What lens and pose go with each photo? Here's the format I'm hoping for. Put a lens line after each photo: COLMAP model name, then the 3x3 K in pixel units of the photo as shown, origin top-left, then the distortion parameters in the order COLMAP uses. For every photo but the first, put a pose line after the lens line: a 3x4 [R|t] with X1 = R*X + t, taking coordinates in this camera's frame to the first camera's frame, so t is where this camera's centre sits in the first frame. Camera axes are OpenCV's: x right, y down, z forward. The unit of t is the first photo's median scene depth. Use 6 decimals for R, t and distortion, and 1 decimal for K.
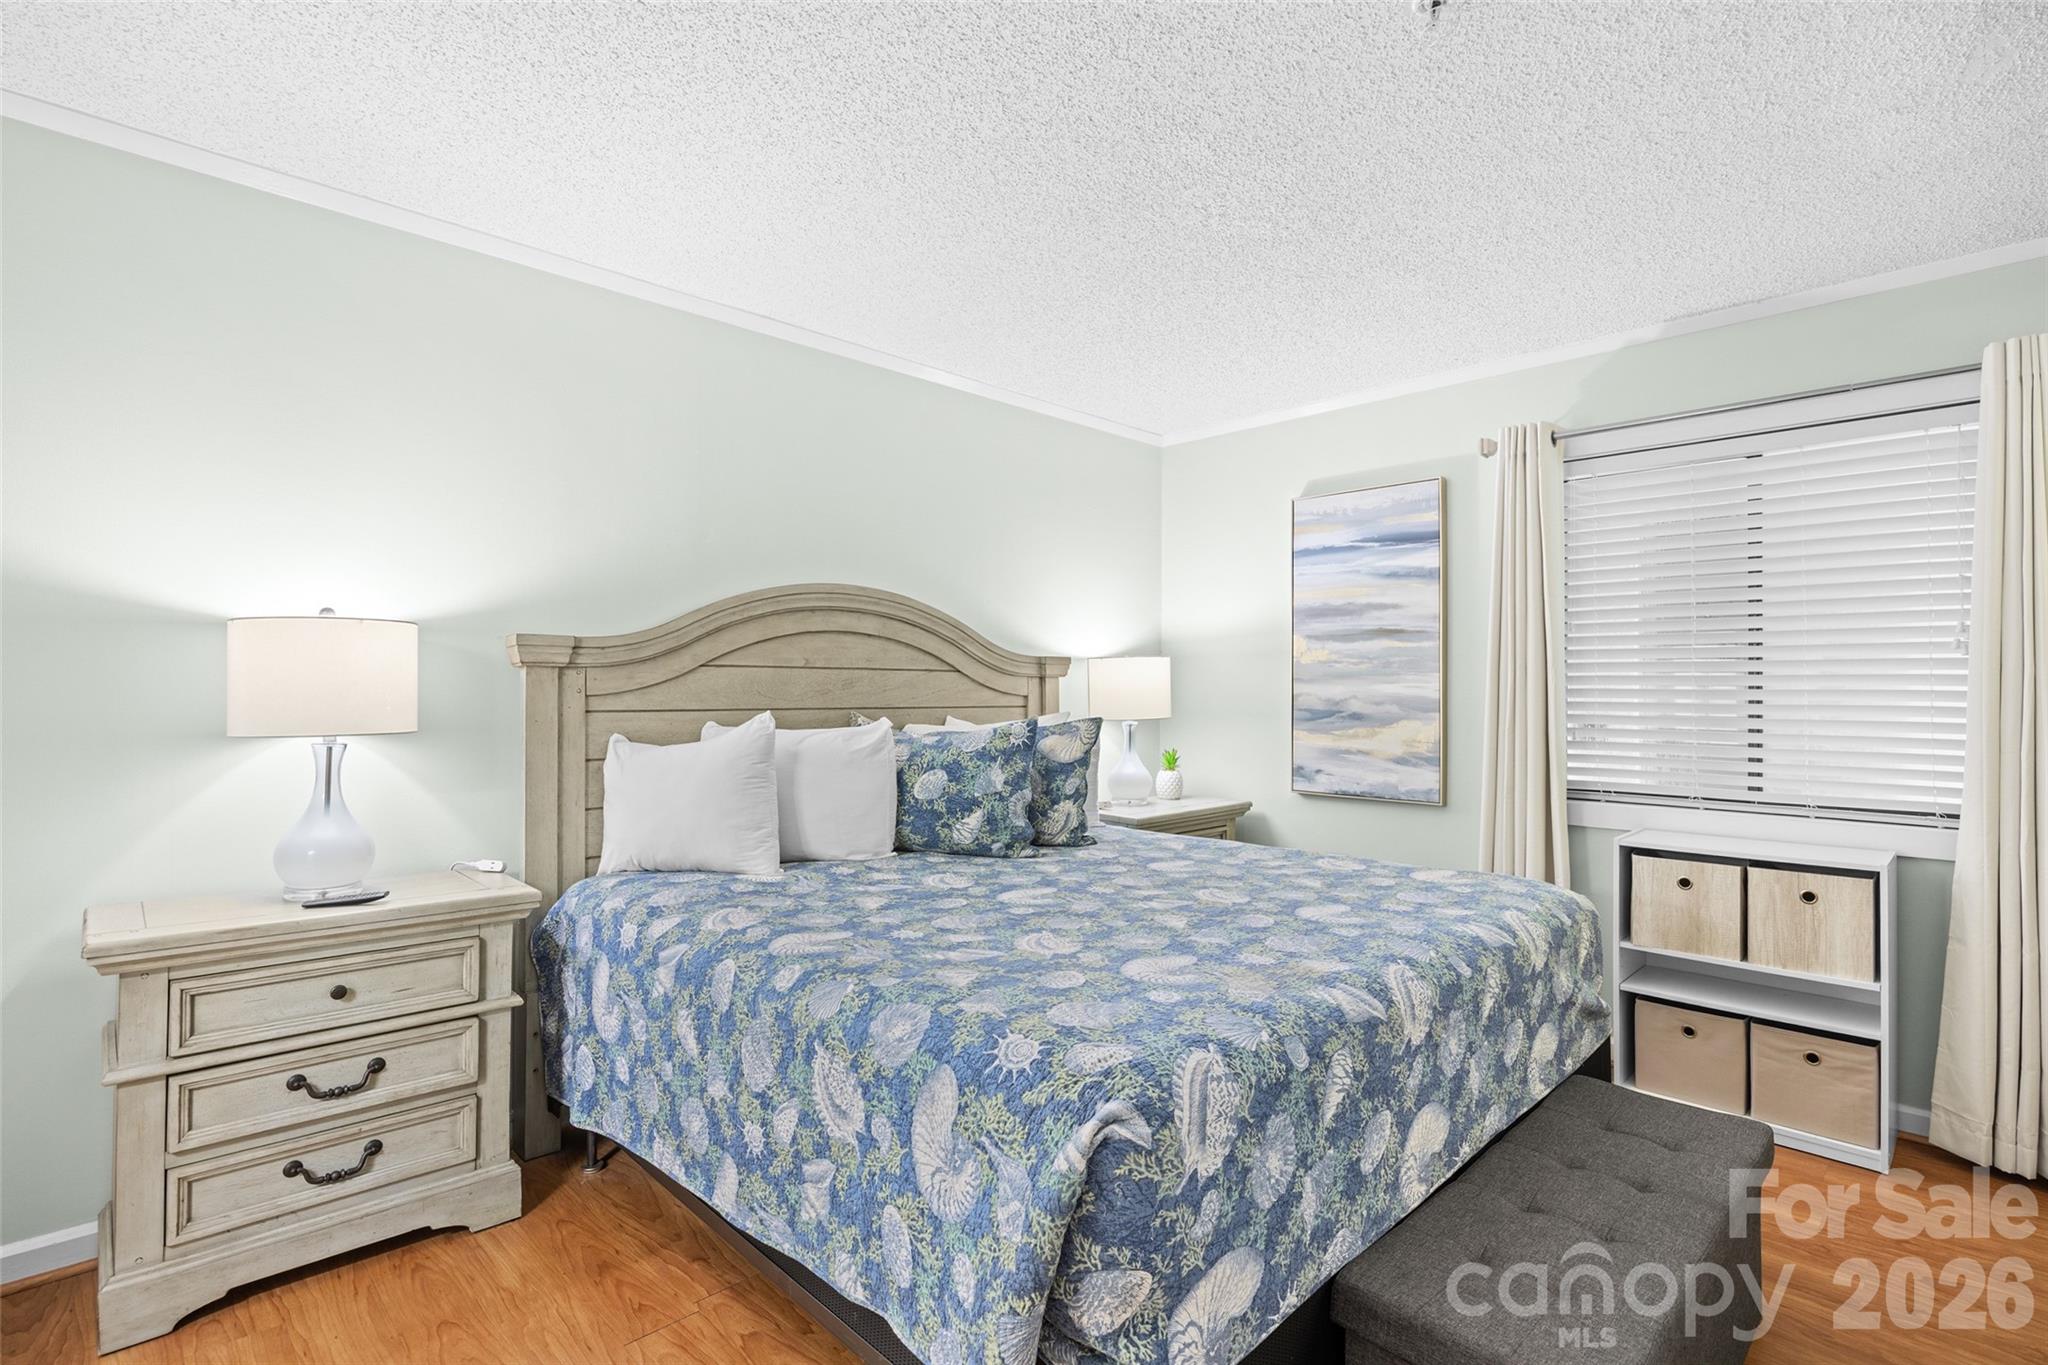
lens RADIAL K [[967.6, 0, 1014.2], [0, 967.6, 672.0], [0, 0, 1]] dist [-0.012309, -0.001364]
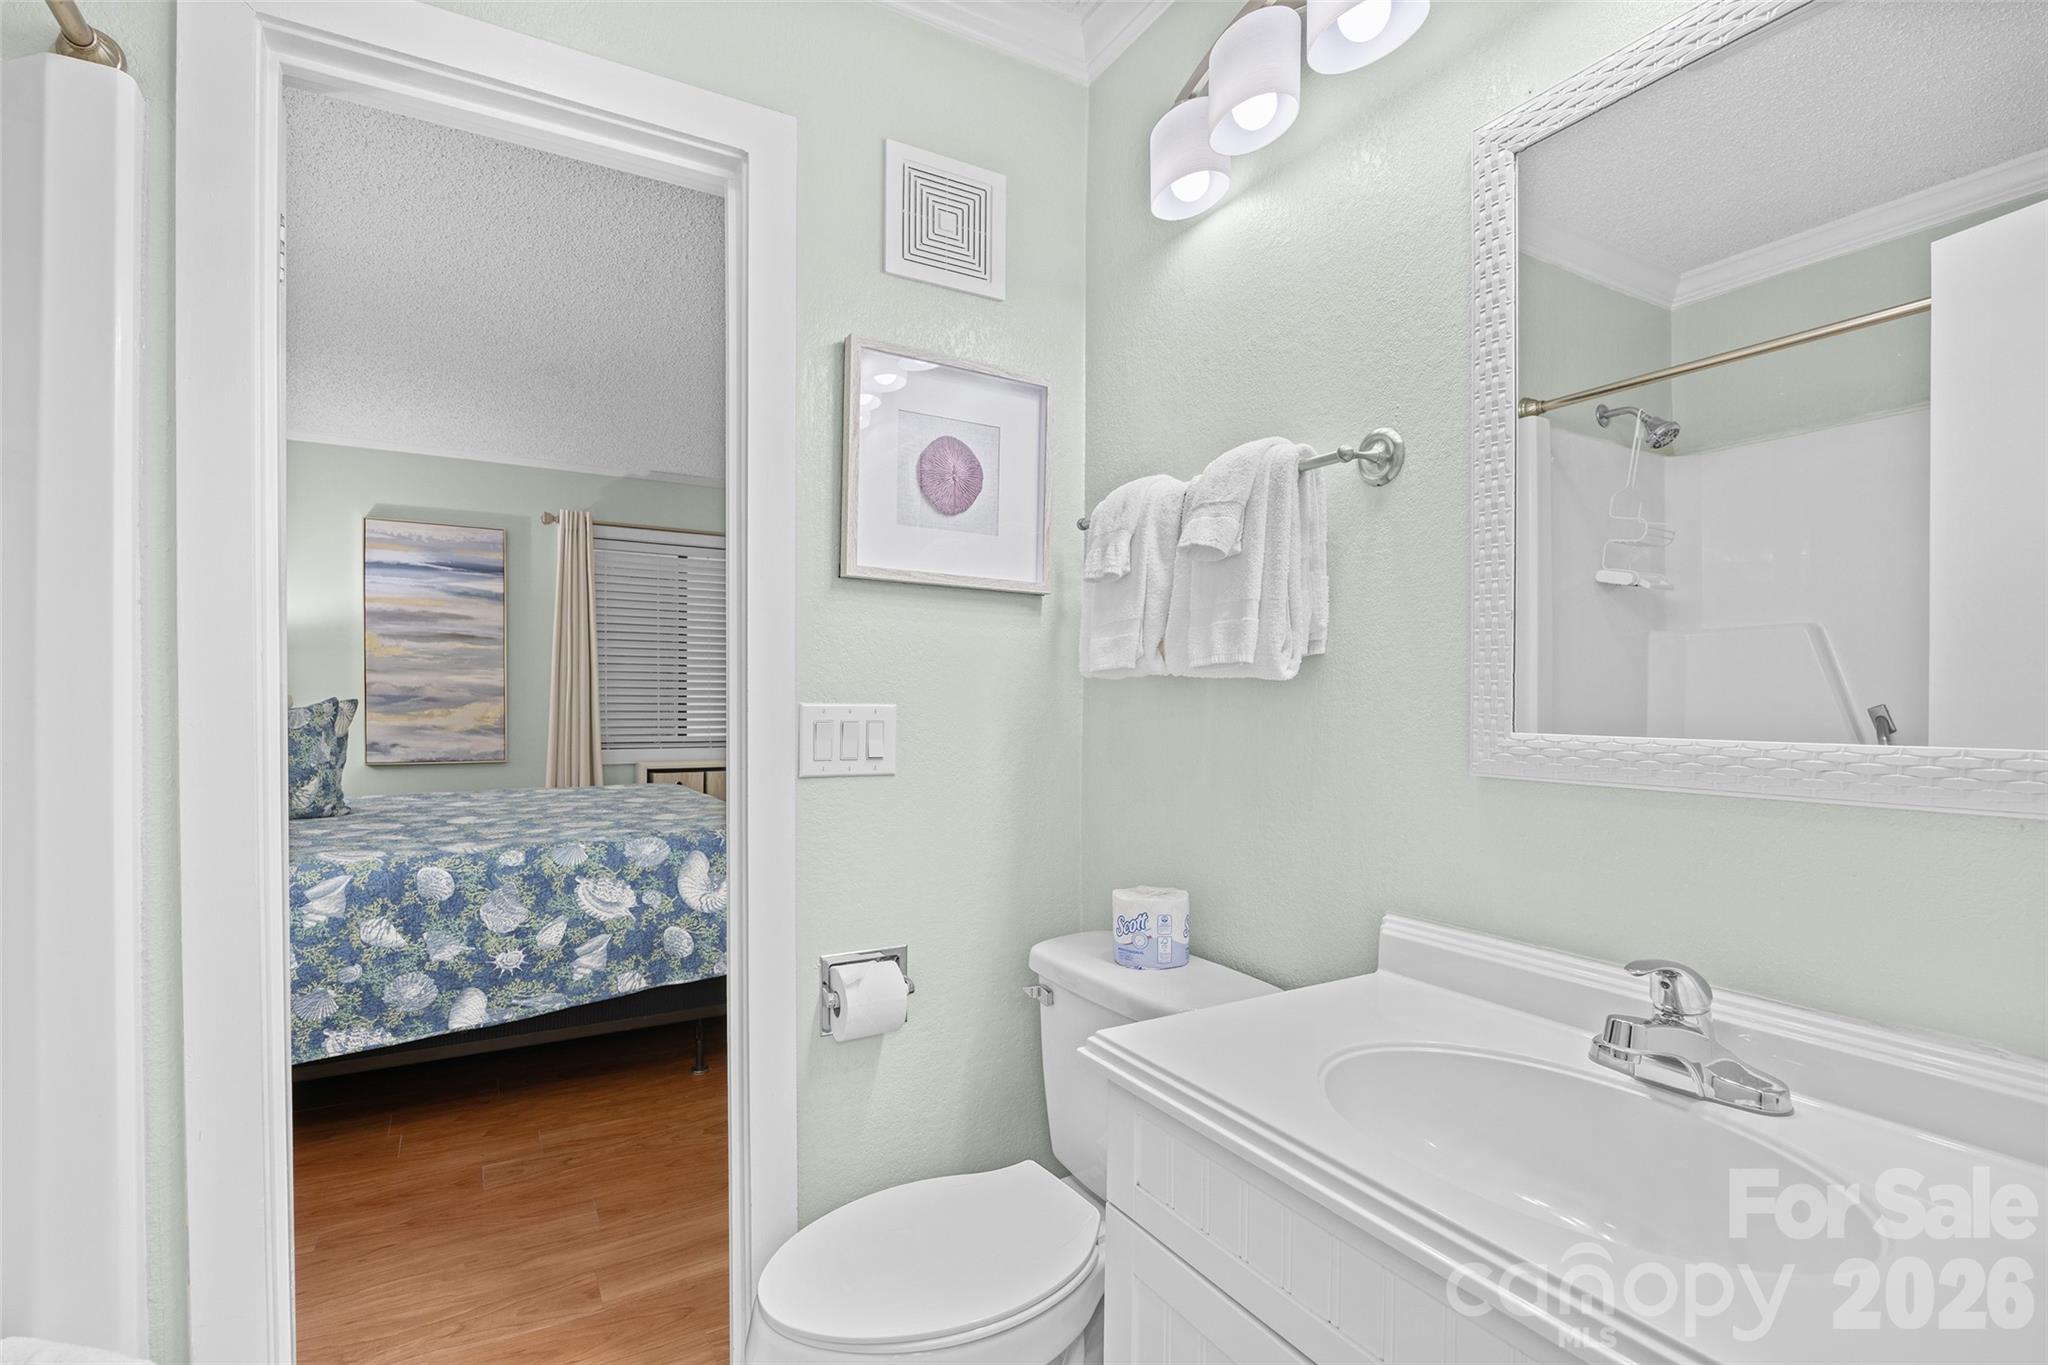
lens RADIAL K [[967.6, 0, 1040.8], [0, 967.6, 701.9], [0, 0, 1]] dist [-0.012309, -0.001364]
pose [[0.222982, -0.009294, 0.974778, -0.965961], [-0.023721, 0.999607, 0.014957, 0.013416], [-0.974534, -0.026457, 0.222674, -0.104415]]
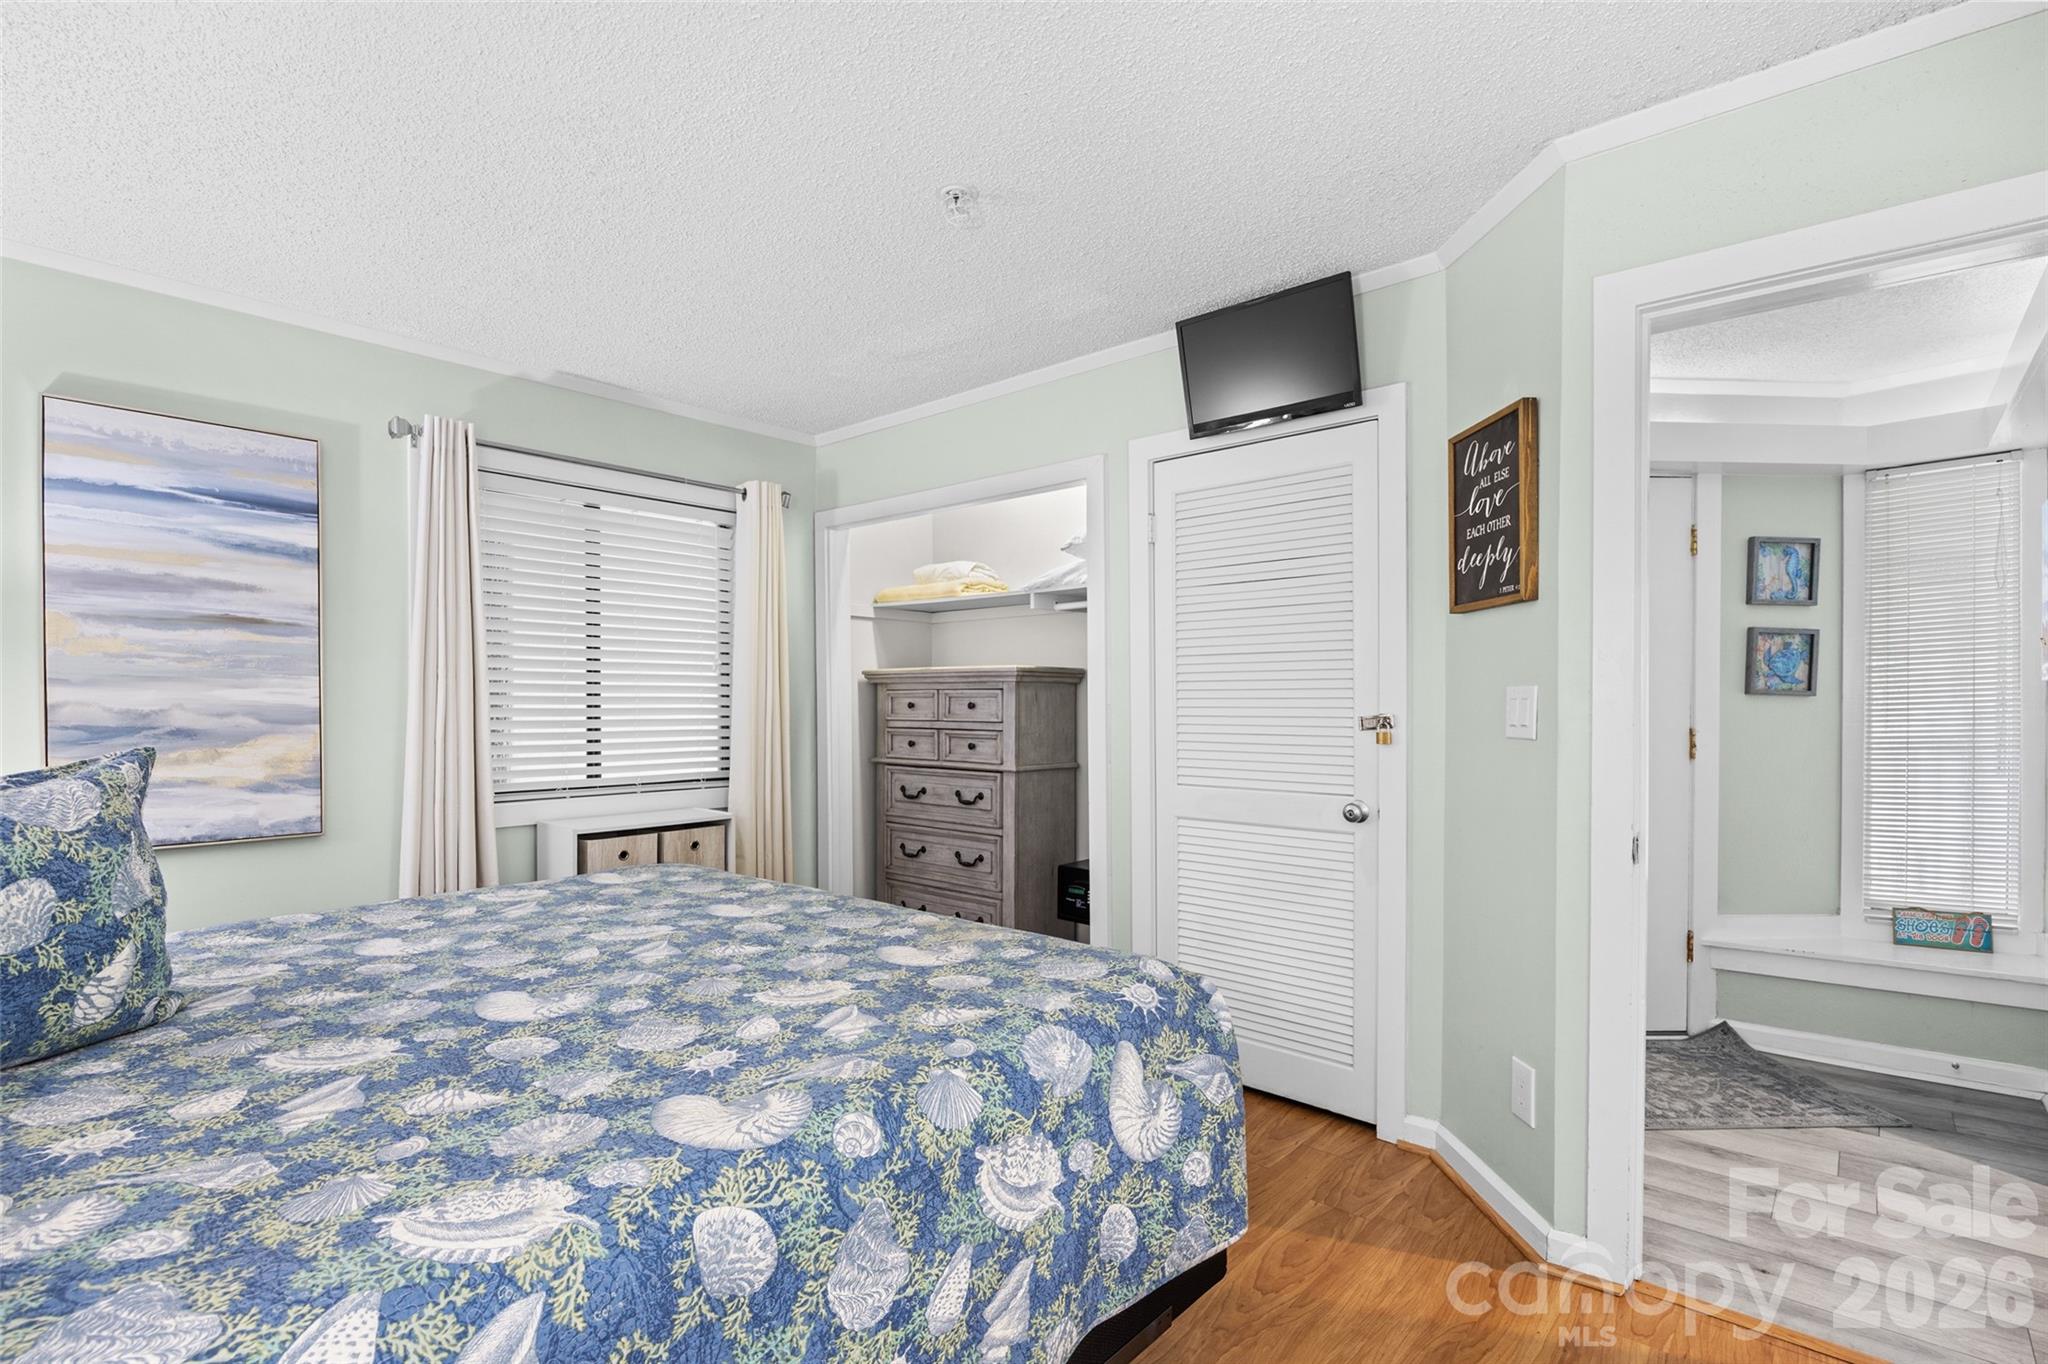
lens RADIAL K [[967.6, 0, 1034.6], [0, 967.6, 700.4], [0, 0, 1]] dist [-0.012309, -0.001364]
pose [[-0.093827, -0.005936, 0.995571, -0.560741], [-0.019268, 0.999806, 0.004145, 0.008147], [-0.995402, -0.018794, -0.093923, 0.588456]]
